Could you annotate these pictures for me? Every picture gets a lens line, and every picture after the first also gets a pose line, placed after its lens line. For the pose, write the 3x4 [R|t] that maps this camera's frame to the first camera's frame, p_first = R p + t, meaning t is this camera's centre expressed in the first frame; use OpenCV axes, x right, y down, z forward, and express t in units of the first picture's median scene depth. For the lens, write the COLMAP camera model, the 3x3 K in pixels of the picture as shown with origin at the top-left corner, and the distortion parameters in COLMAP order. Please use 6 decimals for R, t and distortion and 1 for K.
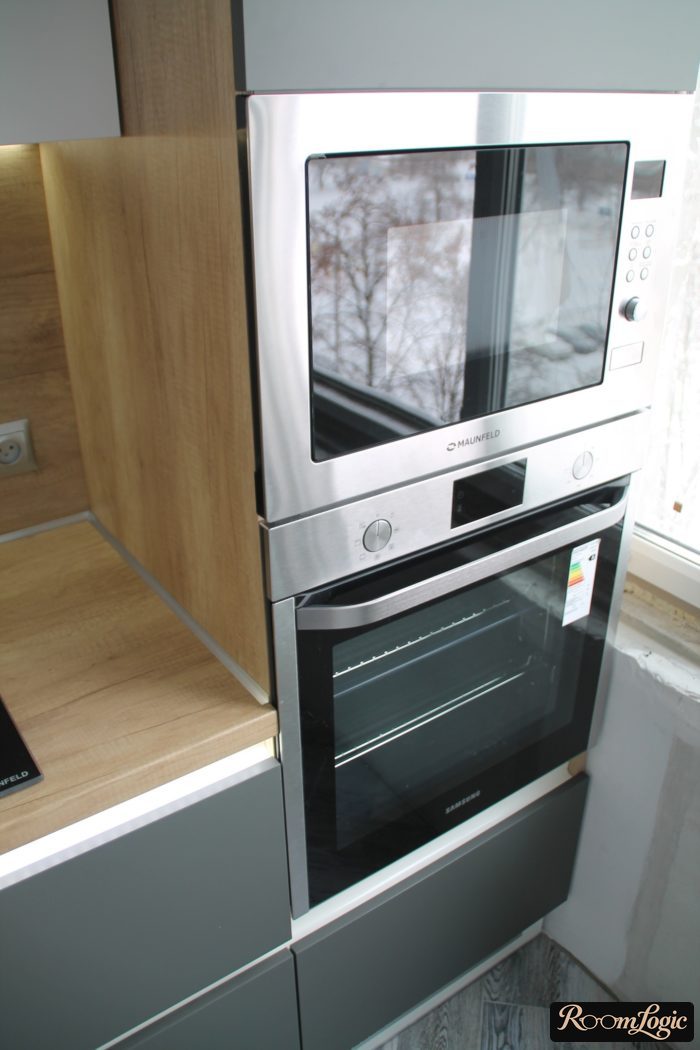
lens RADIAL K [[854.1, 0, 345.5], [0, 854.1, 530.5], [0, 0, 1]] dist [-0.163401, 0.085755]
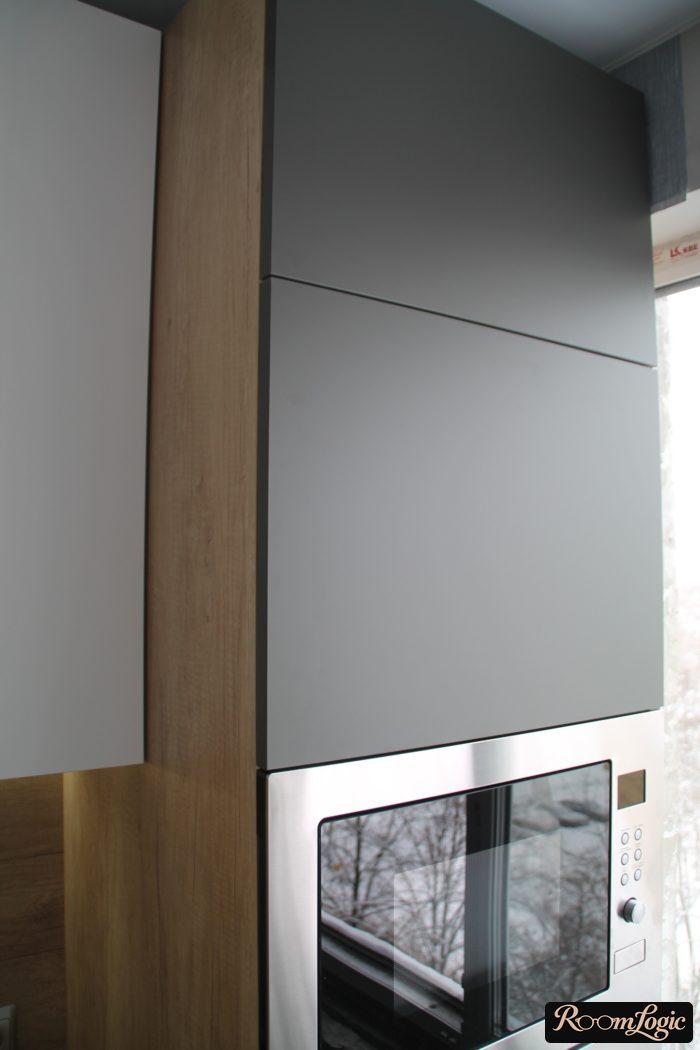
lens RADIAL K [[854.1, 0, 345.5], [0, 854.1, 530.5], [0, 0, 1]] dist [-0.163401, 0.085755]
pose [[0.999908, 0.006449, 0.011942, -0.019414], [0.000773, 0.851400, -0.524516, -0.138551], [-0.013550, 0.524477, 0.851317, -0.094040]]
